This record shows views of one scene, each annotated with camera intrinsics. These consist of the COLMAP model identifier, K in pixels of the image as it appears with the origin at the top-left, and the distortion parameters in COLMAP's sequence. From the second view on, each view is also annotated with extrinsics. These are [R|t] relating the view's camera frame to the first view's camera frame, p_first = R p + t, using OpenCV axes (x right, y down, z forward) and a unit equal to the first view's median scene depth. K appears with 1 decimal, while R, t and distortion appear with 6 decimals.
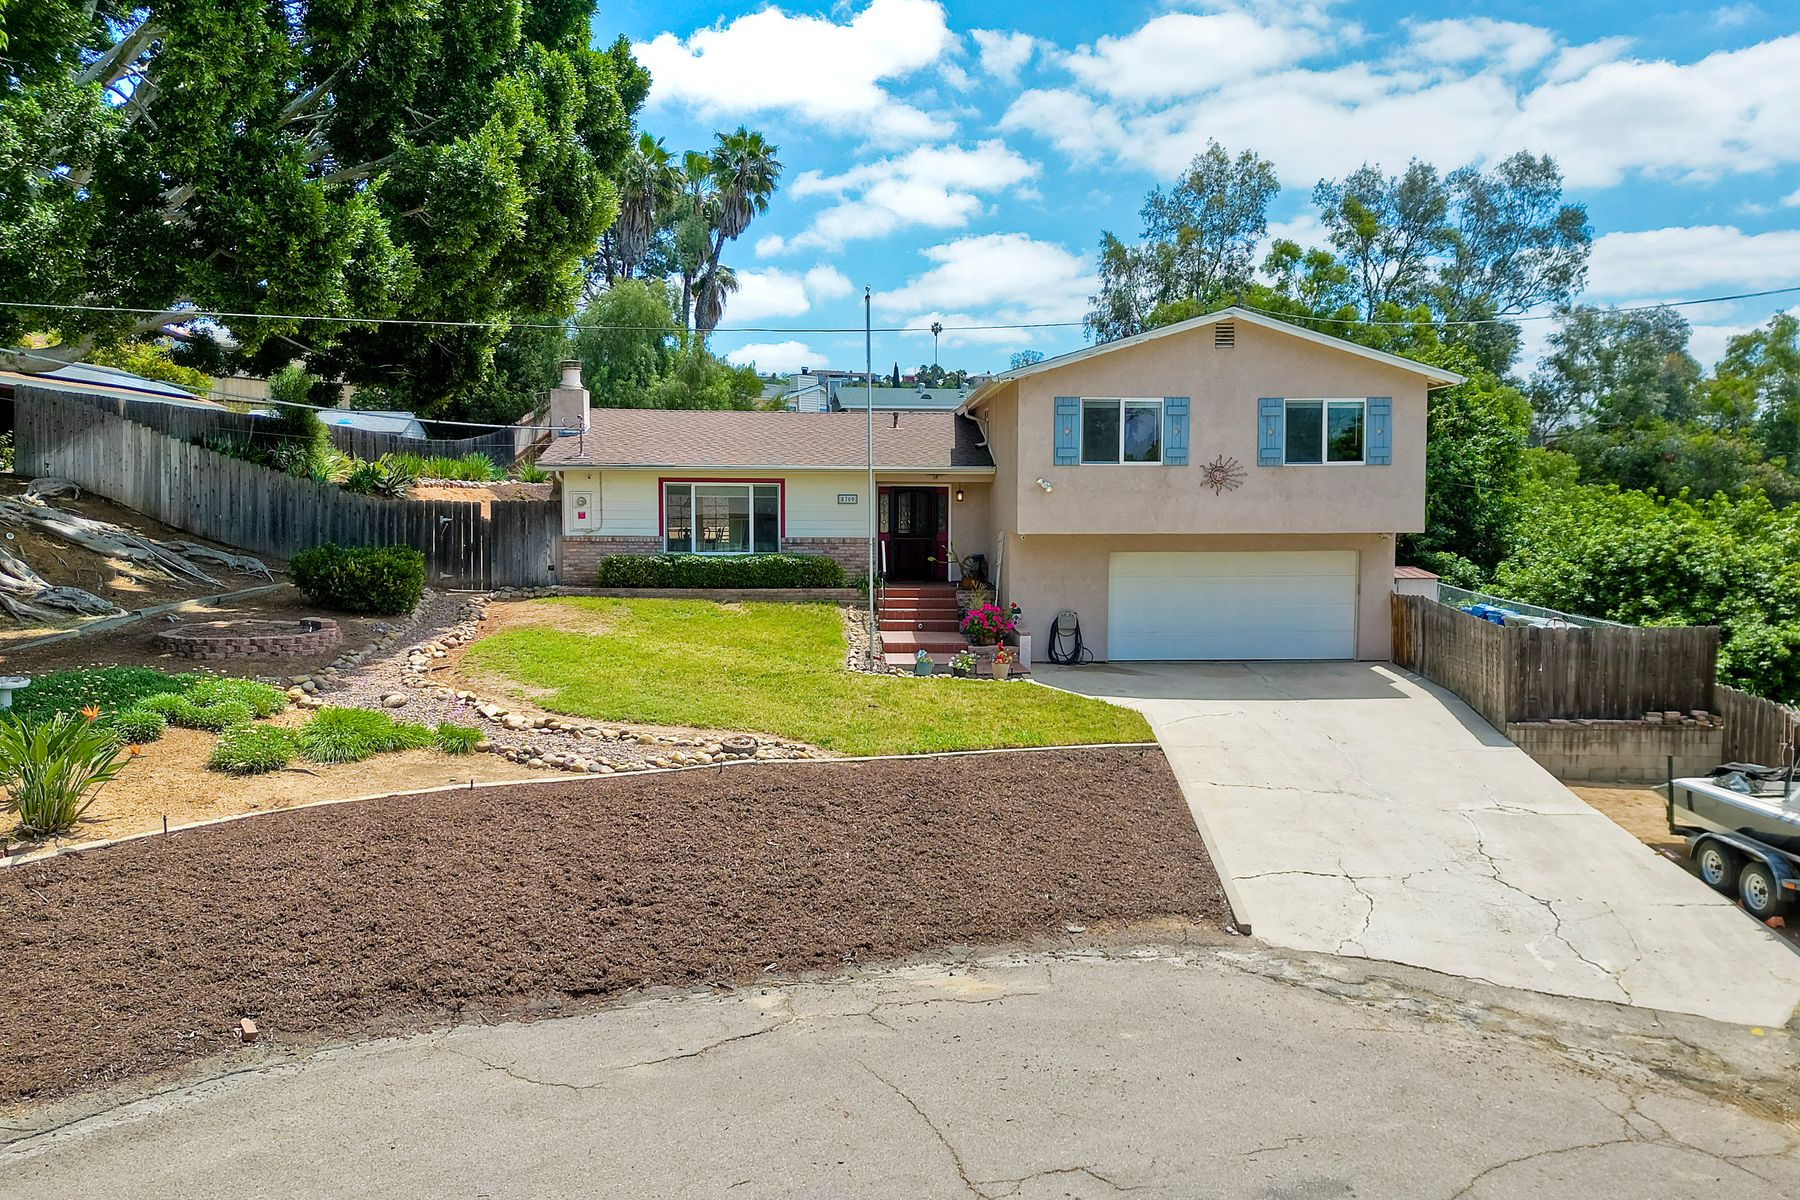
lens RADIAL K [[1288.9, 0, 908.4], [0, 1288.9, 535.6], [0, 0, 1]] dist [0.023428, 0.001319]
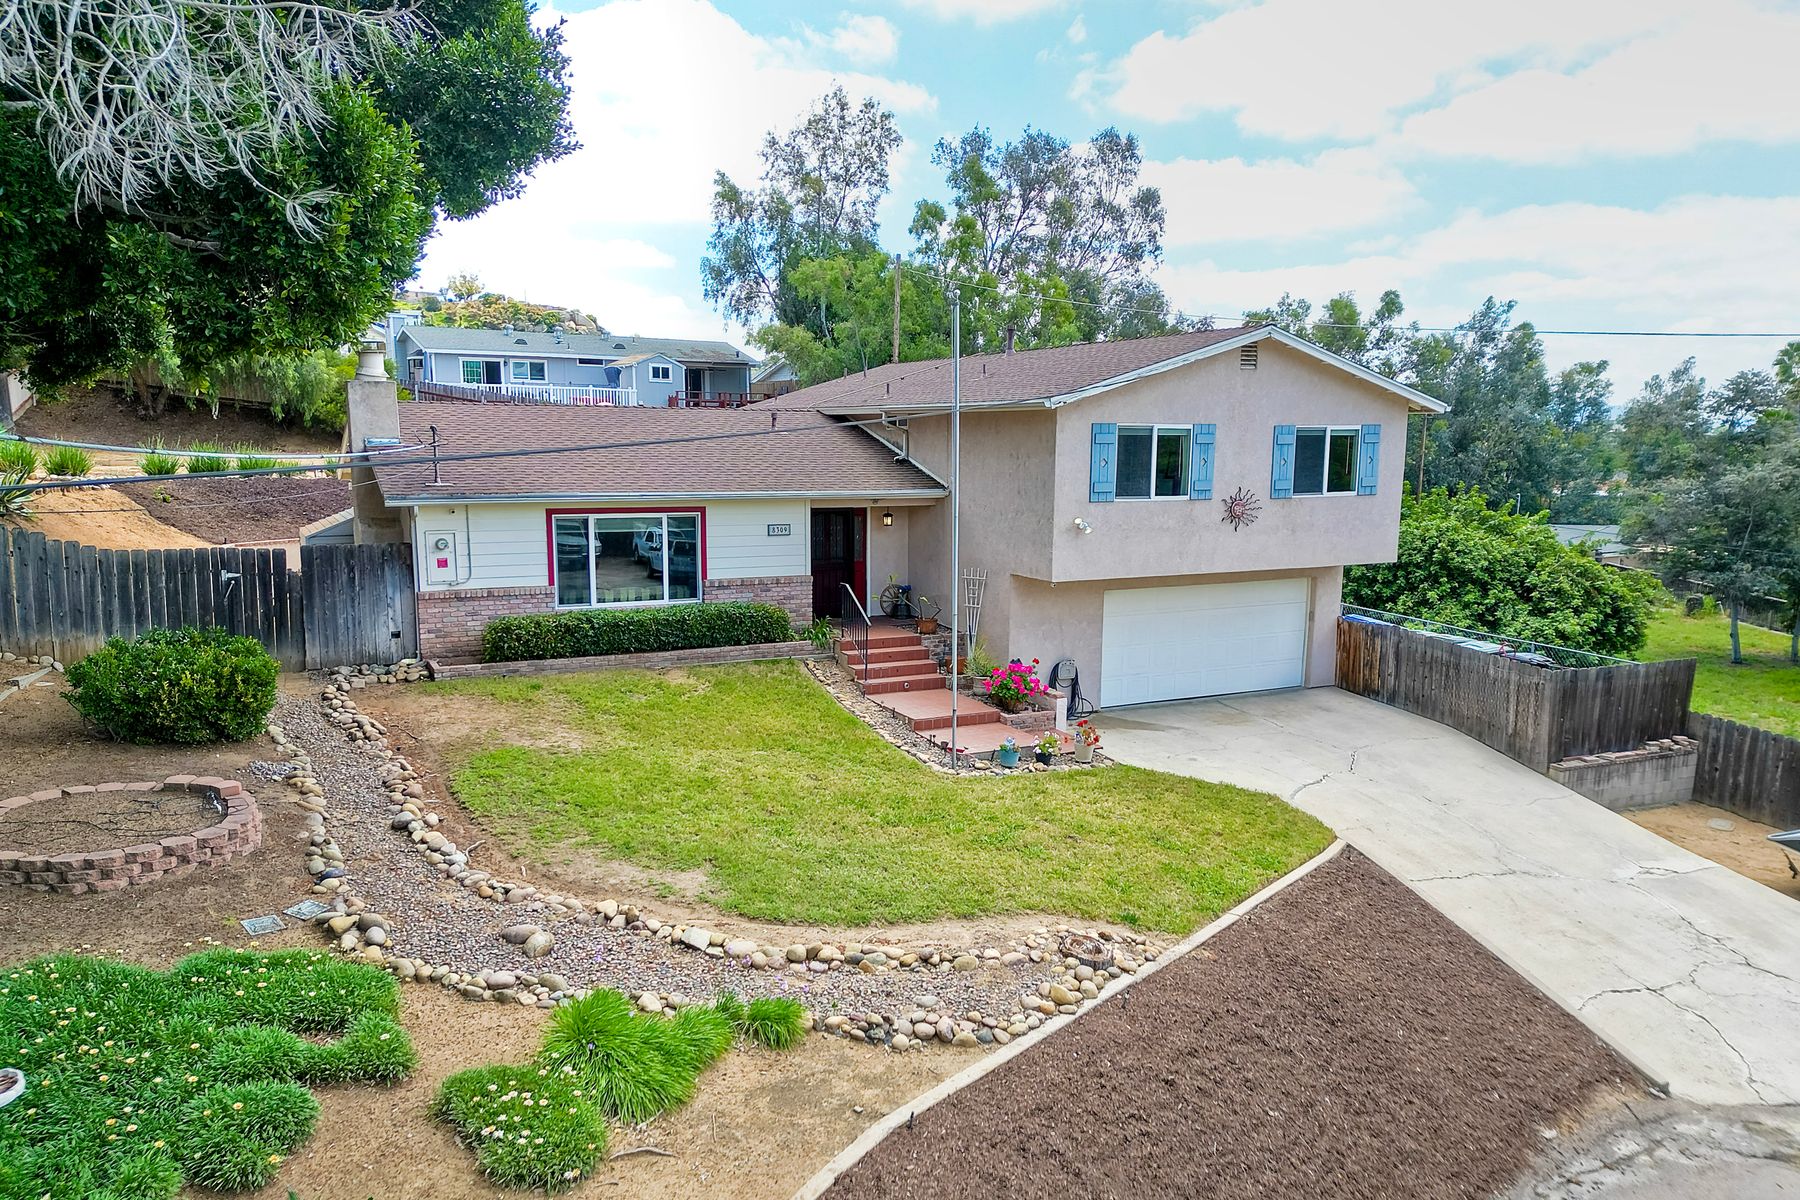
lens RADIAL K [[1276.2, 0, 900.0], [0, 1276.2, 600.0], [0, 0, 1]] dist [0.030049, -0.001504]
pose [[0.914143, -0.046593, 0.402706, -0.334542], [0.003980, 0.994357, 0.106012, -0.076585], [-0.405373, -0.095308, 0.909170, 0.248501]]
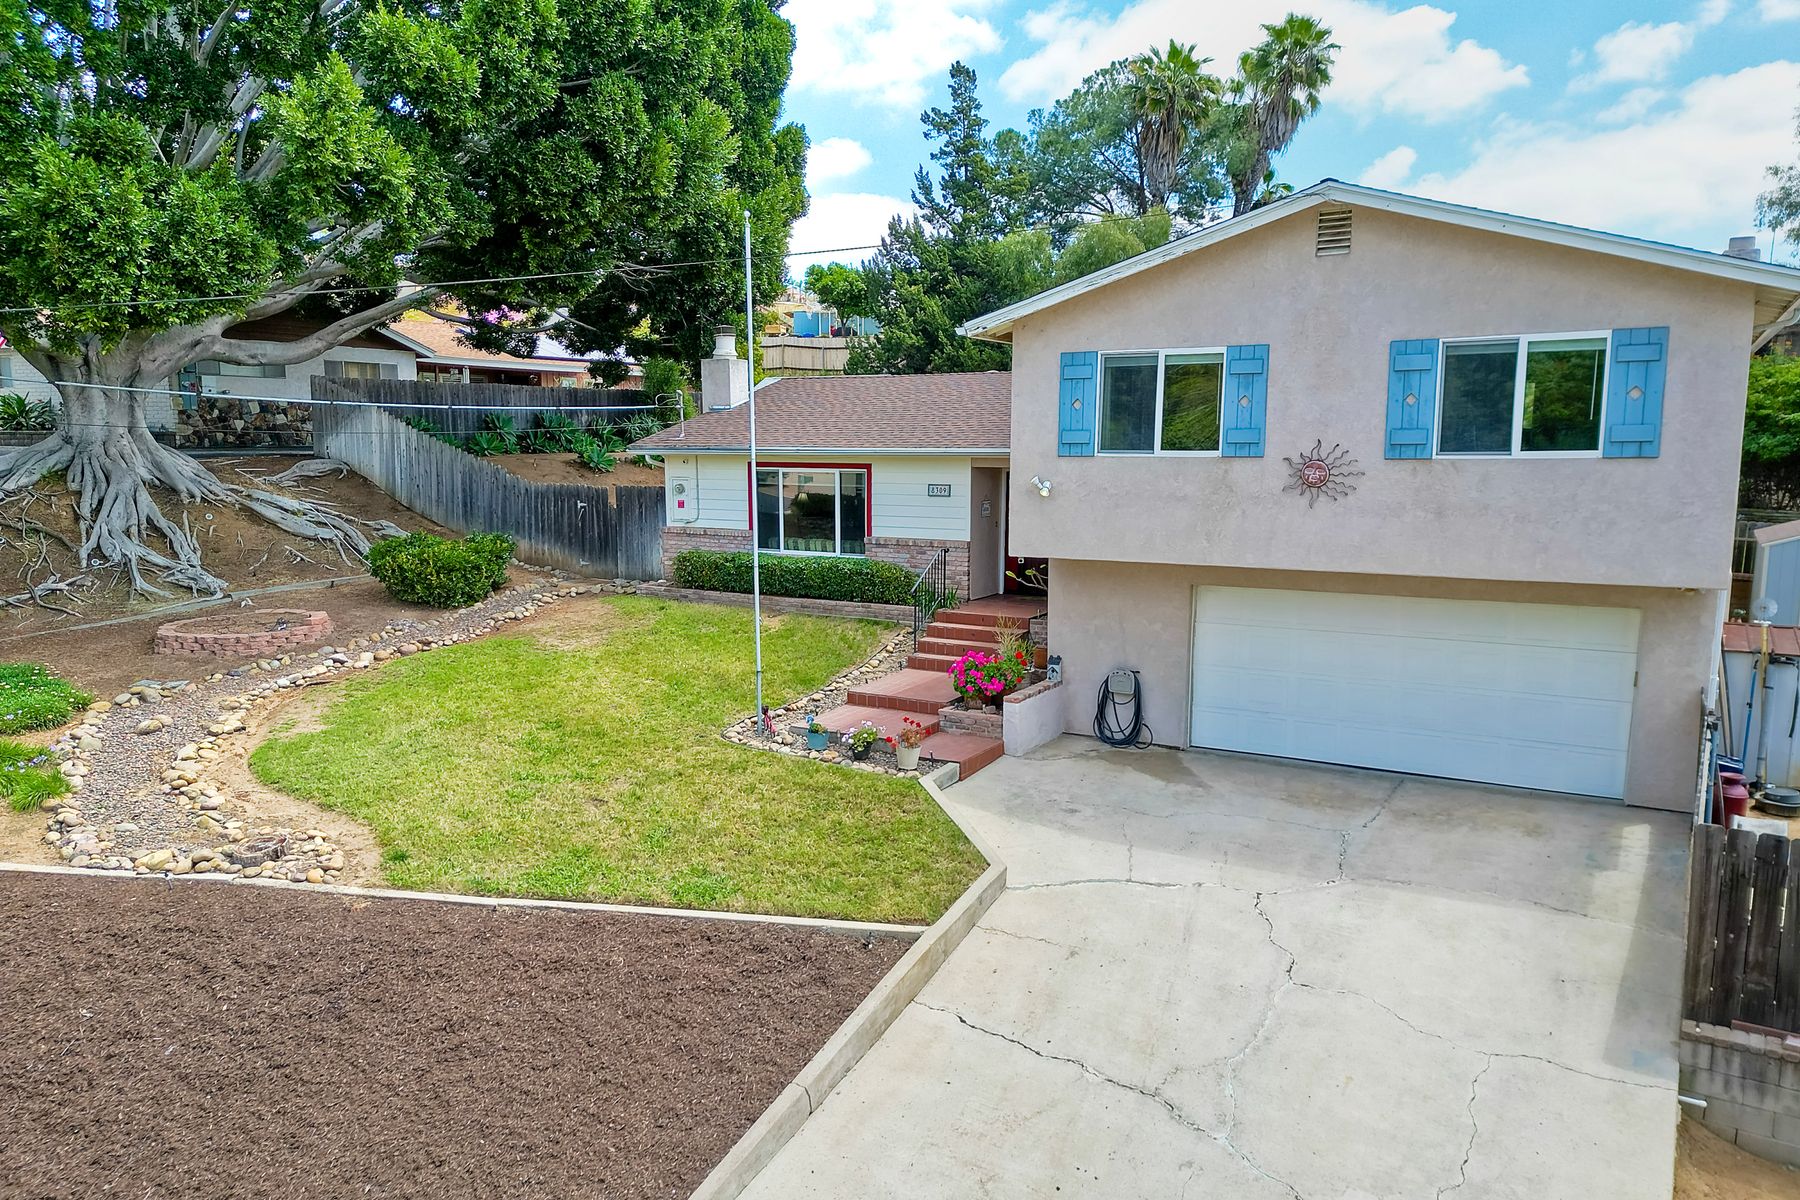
lens RADIAL K [[1255.2, 0, 898.9], [0, 1255.2, 627.2], [0, 0, 1]] dist [0.005792, -0.001061]
pose [[0.831440, 0.079195, -0.549941, 0.386927], [-0.012628, 0.992227, 0.123796, -0.043969], [0.555471, -0.095984, 0.825978, 0.386074]]
